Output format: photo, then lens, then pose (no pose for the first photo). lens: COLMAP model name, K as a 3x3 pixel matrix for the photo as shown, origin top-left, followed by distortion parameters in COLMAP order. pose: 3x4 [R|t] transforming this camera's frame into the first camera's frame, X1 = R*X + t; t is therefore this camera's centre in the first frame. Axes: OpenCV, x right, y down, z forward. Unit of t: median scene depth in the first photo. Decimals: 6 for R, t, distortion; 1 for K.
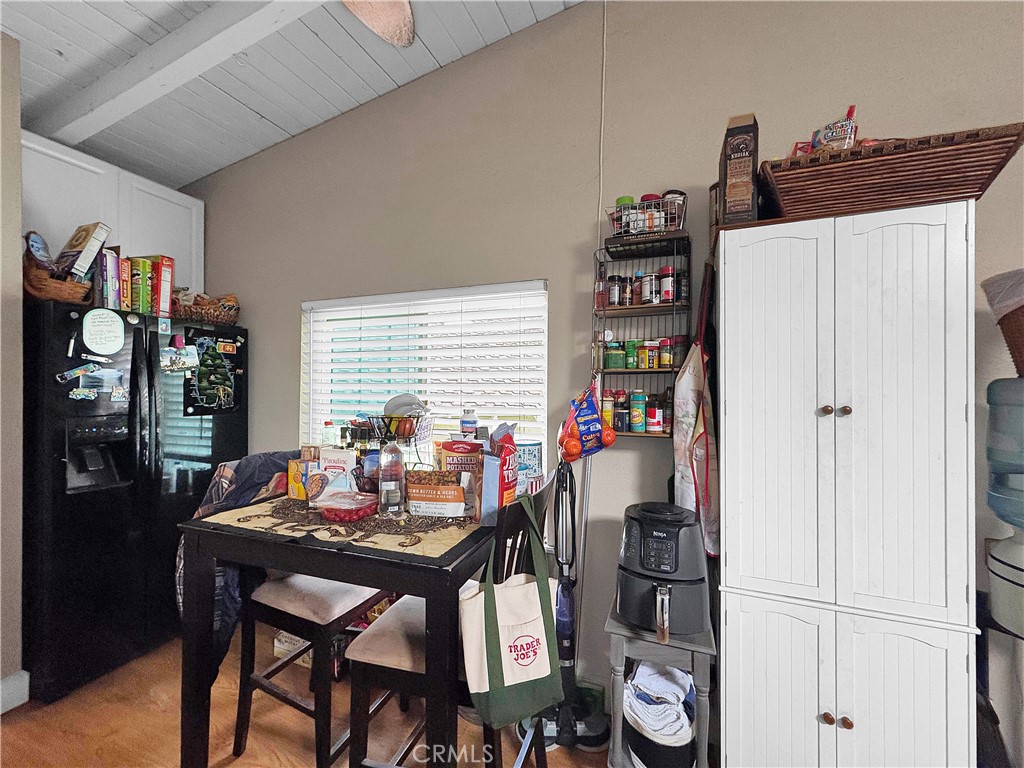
lens RADIAL K [[428.2, 0, 512.0], [0, 428.2, 384.0], [0, 0, 1]] dist [0.012856, 0.000043]
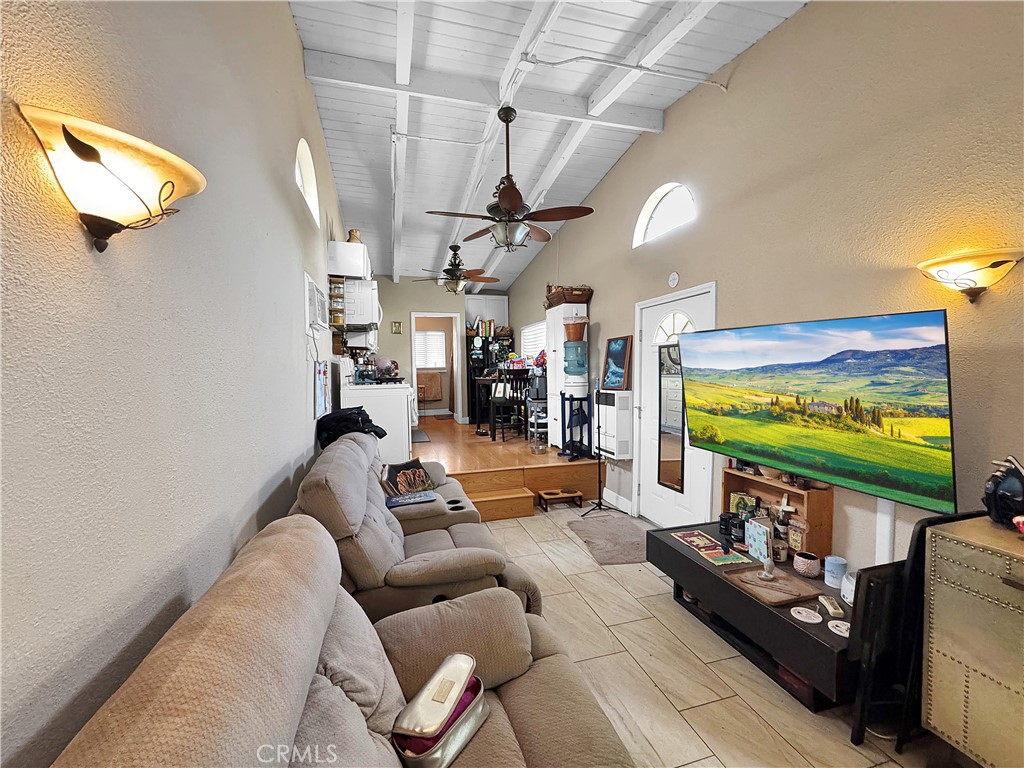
lens RADIAL K [[428.2, 0, 512.0], [0, 428.2, 384.0], [0, 0, 1]] dist [0.012856, 0.000043]
pose [[0.618059, 0.019081, -0.785900, 2.190790], [0.023757, 0.998795, 0.042933, 0.100295], [0.785773, -0.045206, 0.616861, -1.143467]]
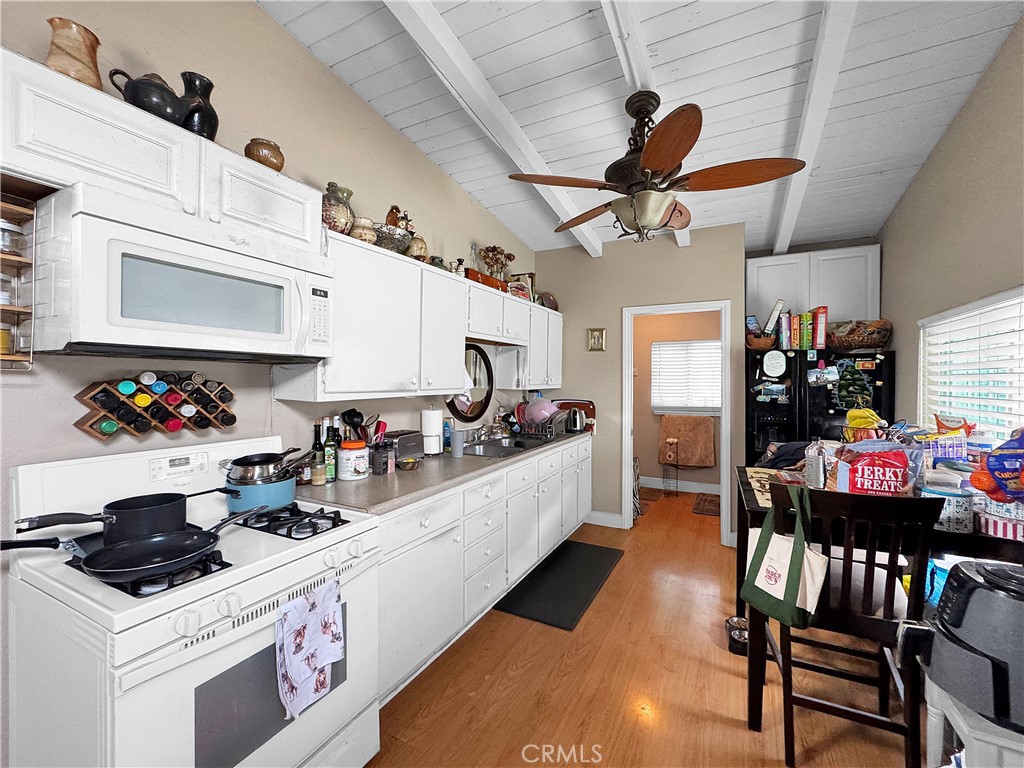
lens RADIAL K [[428.2, 0, 512.0], [0, 428.2, 384.0], [0, 0, 1]] dist [0.012856, 0.000043]
pose [[-0.090826, 0.003744, -0.995860, 0.778099], [0.006001, 0.999977, 0.003212, -0.041982], [0.995849, -0.005684, -0.090847, 0.078395]]
